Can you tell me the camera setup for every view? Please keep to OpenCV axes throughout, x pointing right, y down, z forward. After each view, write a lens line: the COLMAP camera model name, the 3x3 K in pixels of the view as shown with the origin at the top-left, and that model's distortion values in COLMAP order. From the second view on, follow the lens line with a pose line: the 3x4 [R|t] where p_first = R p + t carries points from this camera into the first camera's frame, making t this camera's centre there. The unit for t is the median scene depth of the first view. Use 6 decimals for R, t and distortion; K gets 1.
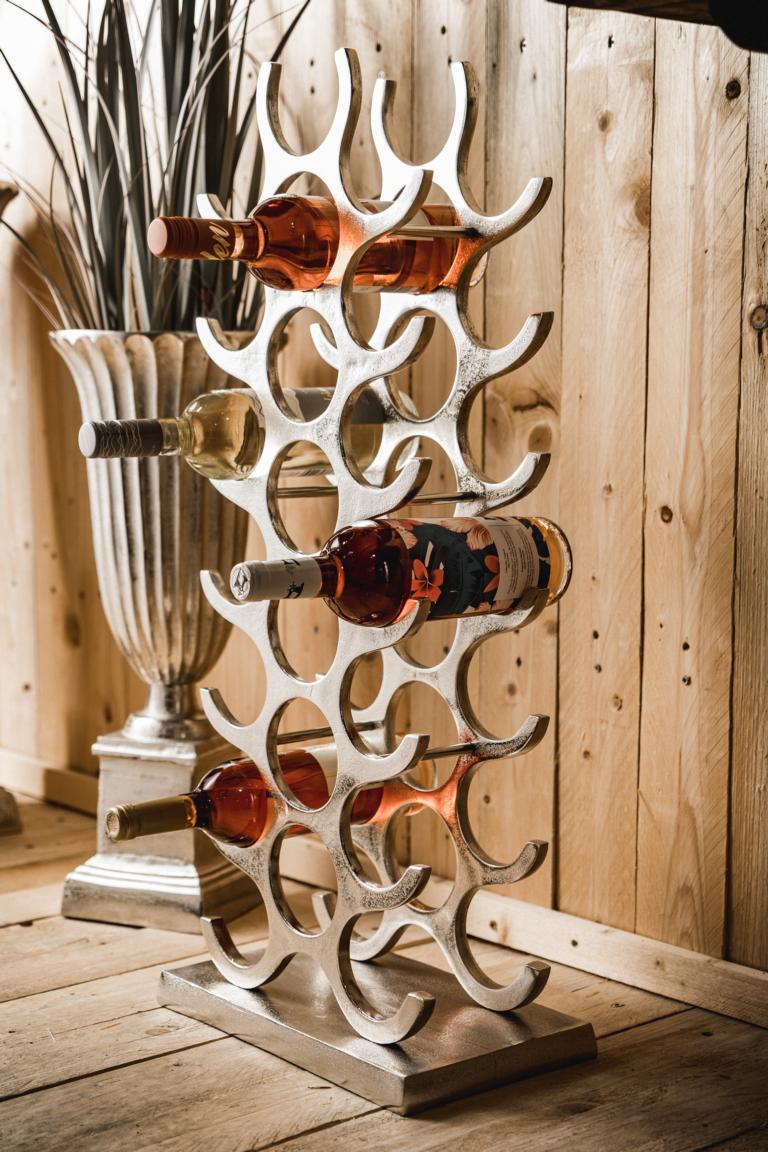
lens RADIAL K [[1975.2, 0, 390.3], [0, 1975.2, 576.7], [0, 0, 1]] dist [0.064345, 0.118585]
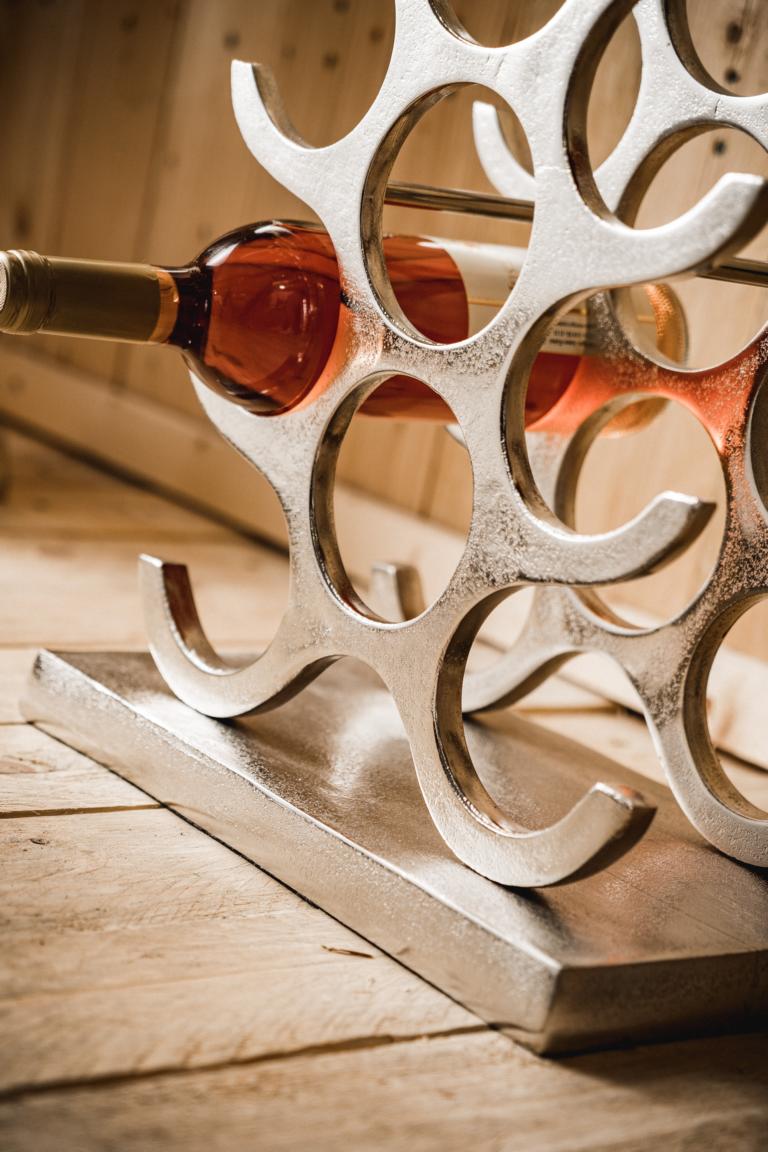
lens RADIAL K [[2287.2, 0, 347.8], [0, 2287.2, 571.7], [0, 0, 1]] dist [0.041620, 0.216316]
pose [[0.981091, 0.193405, 0.007435, -0.055745], [-0.193352, 0.977650, 0.082553, 0.133396], [0.008697, -0.082429, 0.996559, 0.502364]]
